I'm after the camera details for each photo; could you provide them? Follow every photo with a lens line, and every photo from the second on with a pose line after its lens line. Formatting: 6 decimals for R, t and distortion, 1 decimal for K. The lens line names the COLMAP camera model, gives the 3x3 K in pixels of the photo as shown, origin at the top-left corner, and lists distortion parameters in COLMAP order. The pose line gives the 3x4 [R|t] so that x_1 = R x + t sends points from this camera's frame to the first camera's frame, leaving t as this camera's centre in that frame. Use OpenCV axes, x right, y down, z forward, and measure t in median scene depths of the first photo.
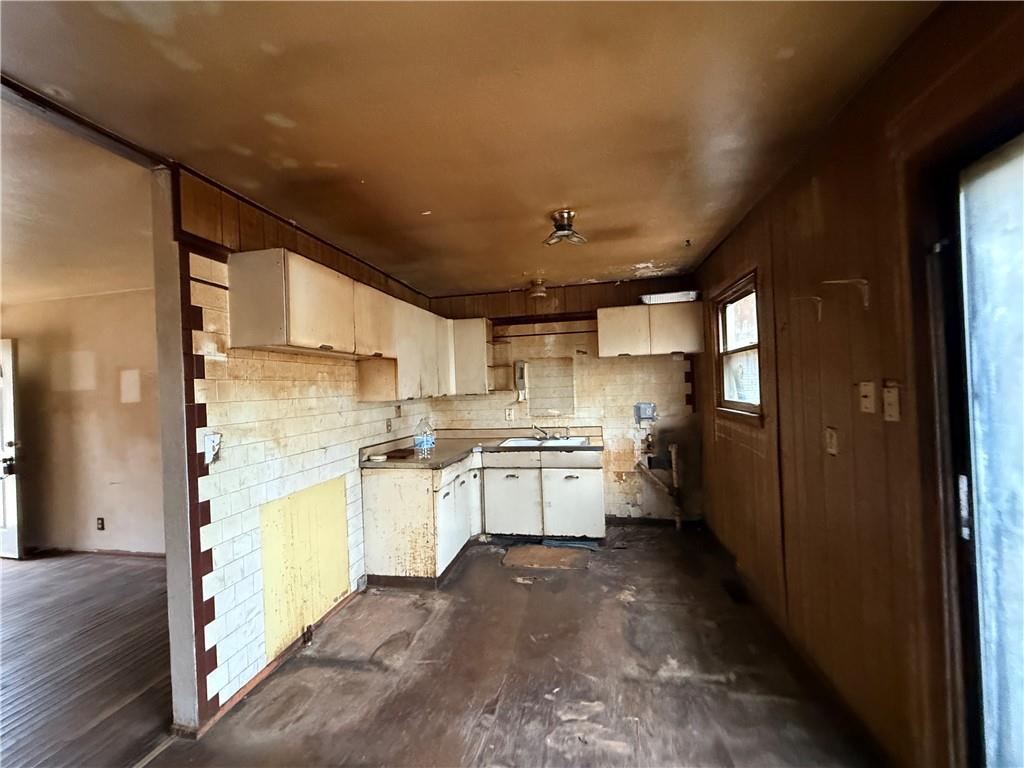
lens RADIAL K [[406.8, 0, 508.9], [0, 406.8, 383.7], [0, 0, 1]] dist [-0.000563, 0.000157]
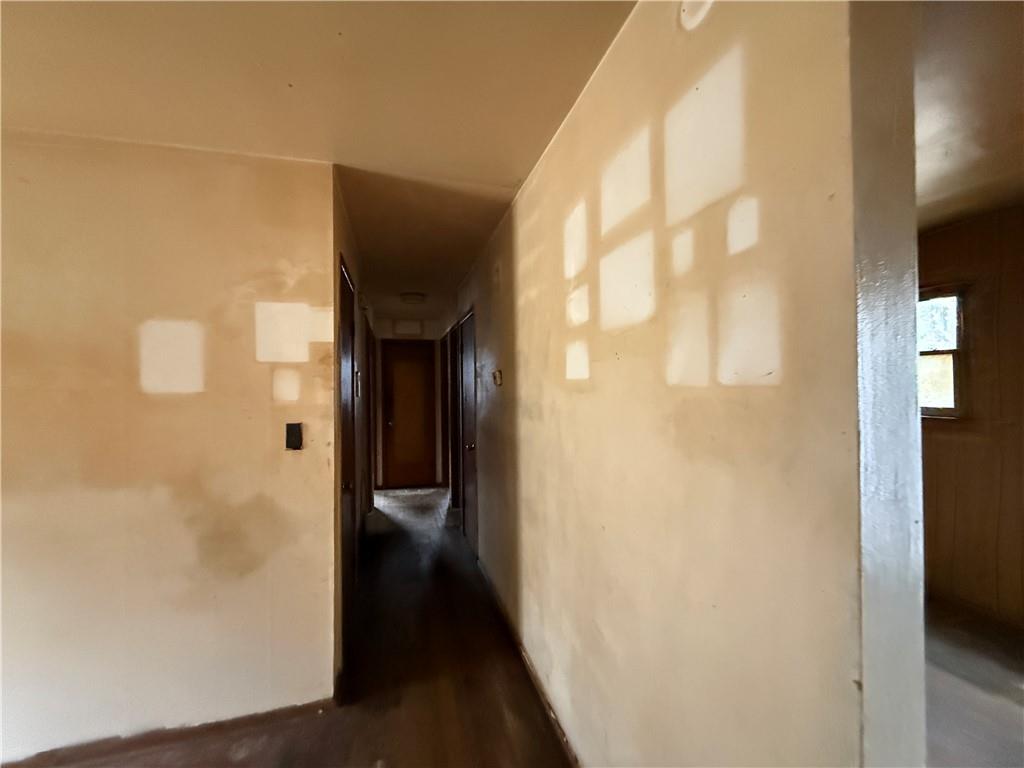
lens RADIAL K [[406.8, 0, 509.8], [0, 406.8, 383.0], [0, 0, 1]] dist [-0.000563, 0.000157]
pose [[0.892572, 0.029803, 0.449919, -0.818136], [-0.024140, 0.999541, -0.018319, 0.033970], [-0.450258, 0.005490, 0.892882, 0.539191]]
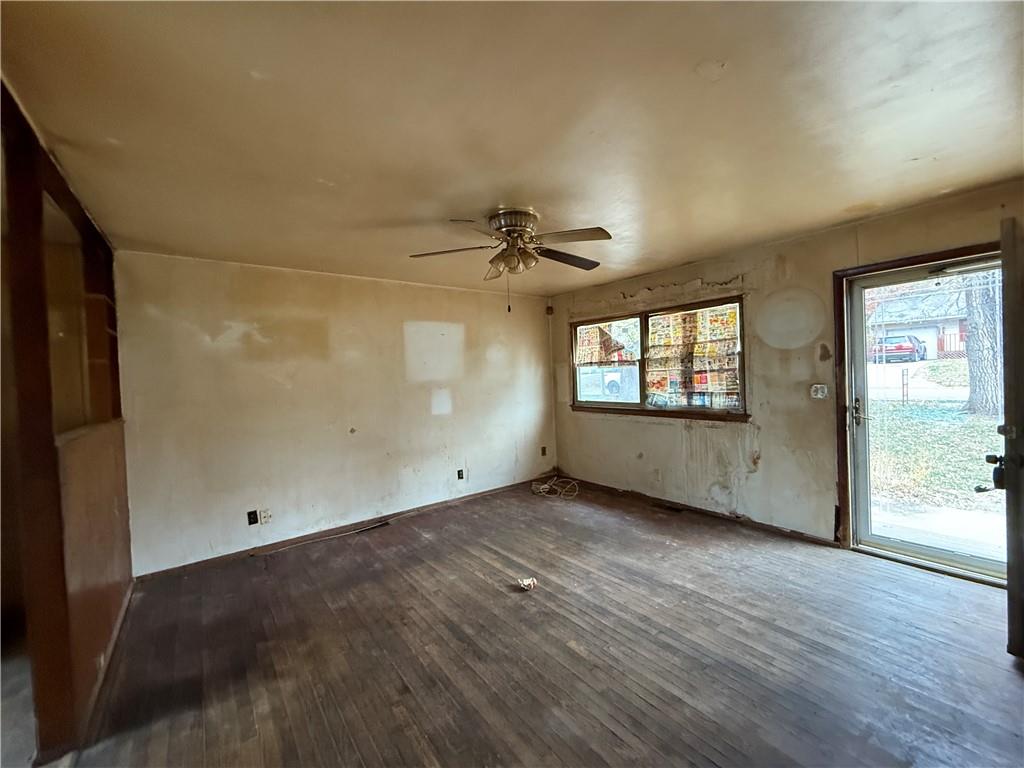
lens RADIAL K [[406.8, 0, 510.3], [0, 406.8, 381.3], [0, 0, 1]] dist [-0.000563, 0.000157]
pose [[-0.654806, 0.075112, -0.752056, -0.608091], [0.068052, 0.996867, 0.040311, 0.034126], [0.752727, -0.024783, -0.657866, 1.217135]]
